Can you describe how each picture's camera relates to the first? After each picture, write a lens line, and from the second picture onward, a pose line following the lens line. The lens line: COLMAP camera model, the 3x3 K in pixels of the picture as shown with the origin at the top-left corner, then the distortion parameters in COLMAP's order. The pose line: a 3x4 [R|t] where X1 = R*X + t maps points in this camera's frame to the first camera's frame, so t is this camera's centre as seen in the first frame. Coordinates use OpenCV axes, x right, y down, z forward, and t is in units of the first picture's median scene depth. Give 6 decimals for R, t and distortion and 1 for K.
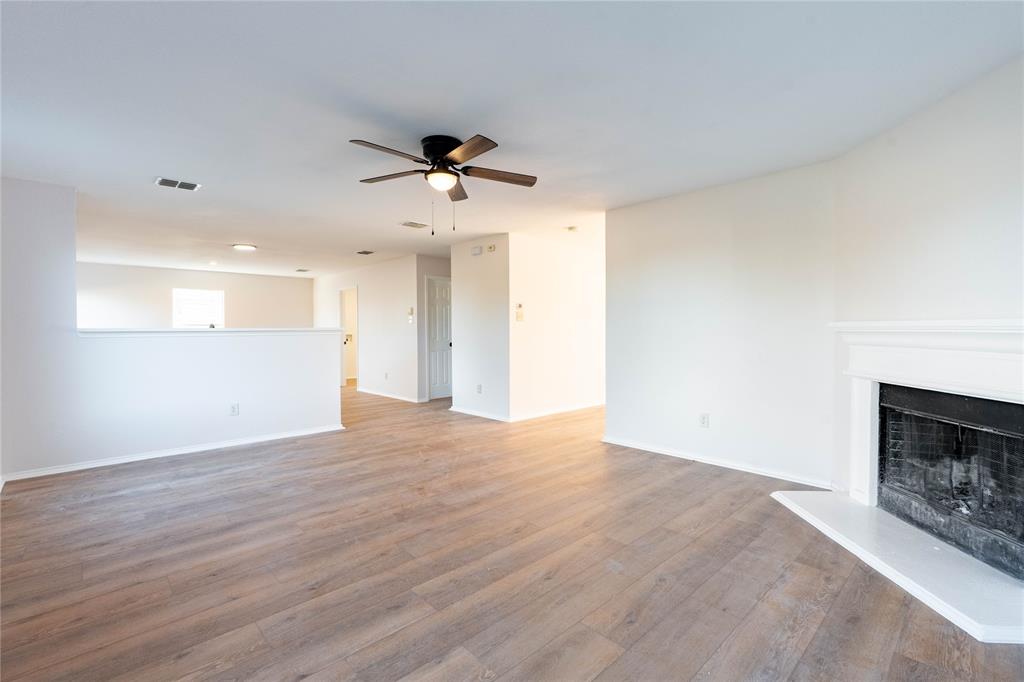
lens RADIAL K [[460.2, 0, 507.8], [0, 460.2, 323.7], [0, 0, 1]] dist [-0.008917, 0.003150]
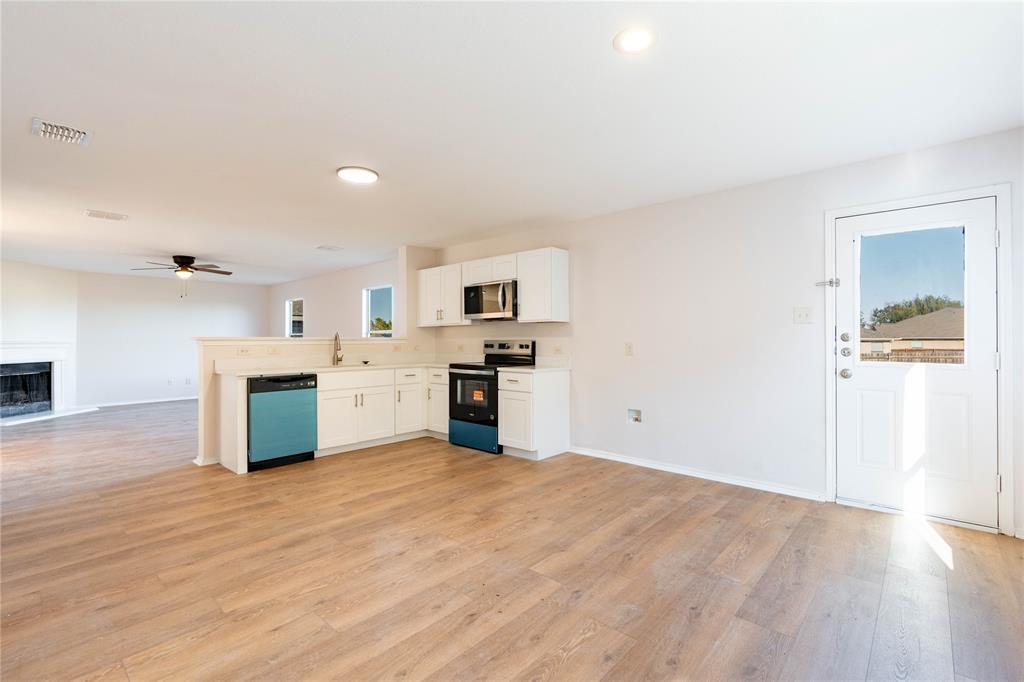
lens RADIAL K [[460.2, 0, 515.8], [0, 460.2, 337.8], [0, 0, 1]] dist [-0.008917, 0.003150]
pose [[-0.995330, 0.009732, -0.096043, -1.618589], [0.010548, 0.999913, -0.007982, 0.034624], [0.095957, -0.008958, -0.995345, 3.596792]]
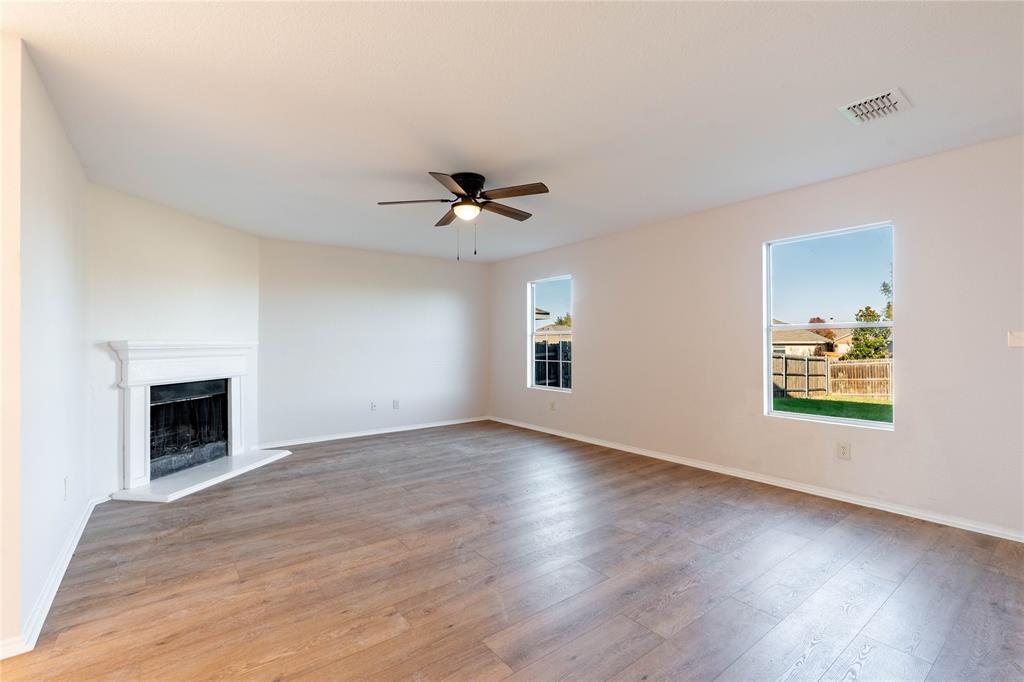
lens RADIAL K [[460.2, 0, 515.1], [0, 460.2, 343.2], [0, 0, 1]] dist [-0.008917, 0.003150]
pose [[-0.996067, 0.010981, 0.087915, -0.379516], [0.010255, 0.999910, -0.008705, 0.022822], [-0.088003, -0.007769, -0.996090, 2.264933]]
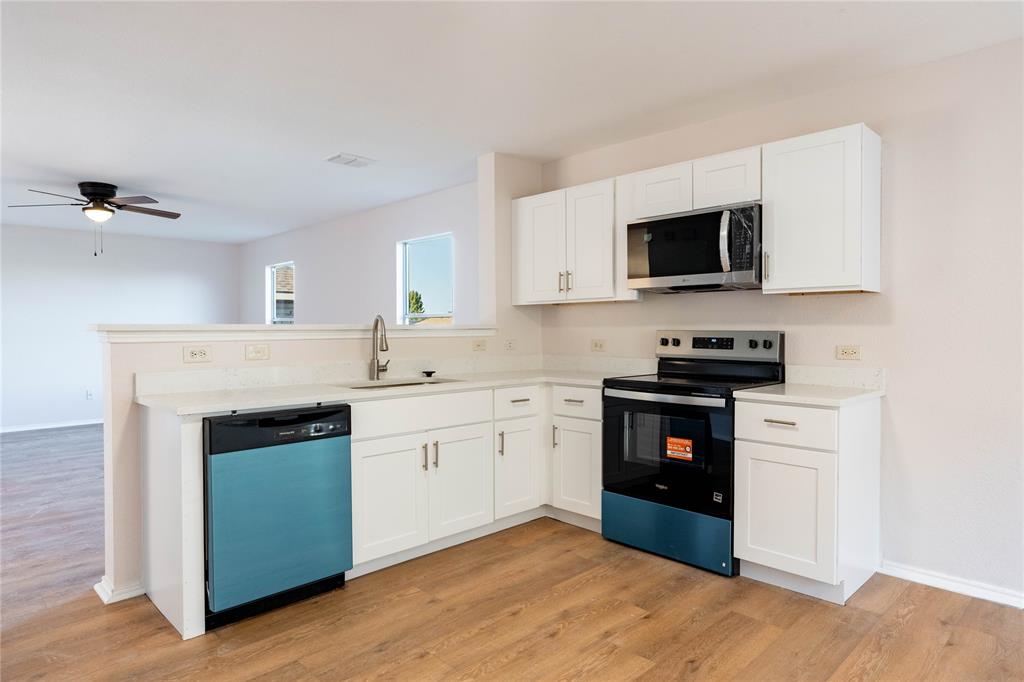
lens RADIAL K [[604.2, 0, 517.3], [0, 604.2, 338.3], [0, 0, 1]] dist [0.003652, 0.000738]
pose [[-0.999327, 0.009987, -0.035305, -1.324131], [0.009529, 0.999869, 0.013110, 0.024421], [0.035431, 0.012765, -0.999291, 2.934028]]
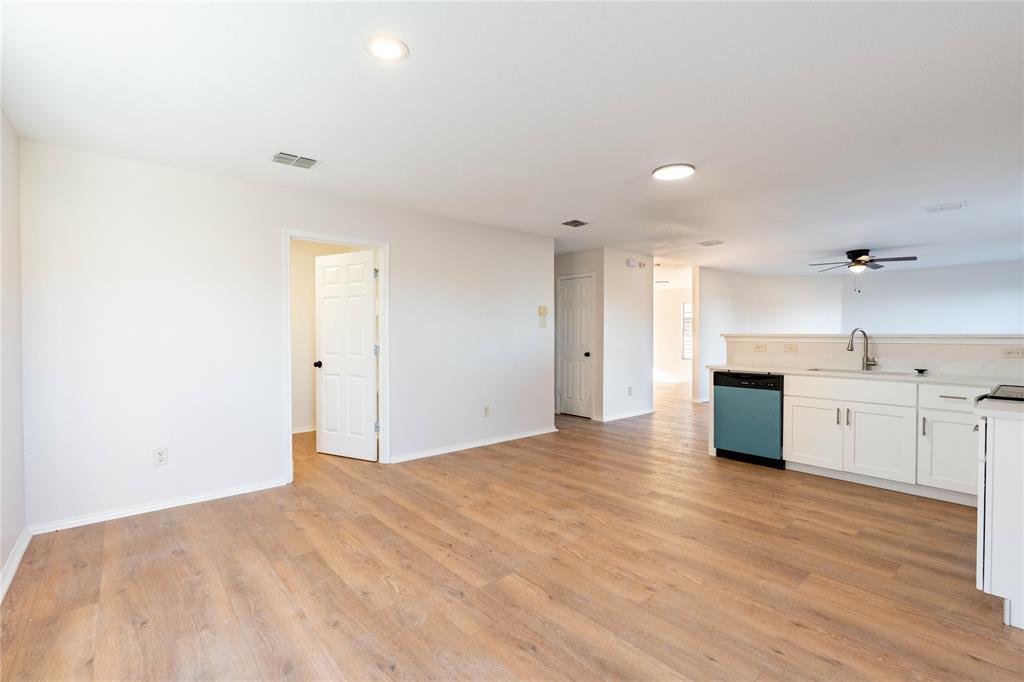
lens RADIAL K [[460.2, 0, 509.2], [0, 460.2, 340.1], [0, 0, 1]] dist [-0.008917, 0.003150]
pose [[0.041525, -0.005785, 0.999121, -2.526554], [-0.004250, 0.999973, 0.005967, 0.025965], [-0.999128, -0.004494, 0.041499, 2.750315]]
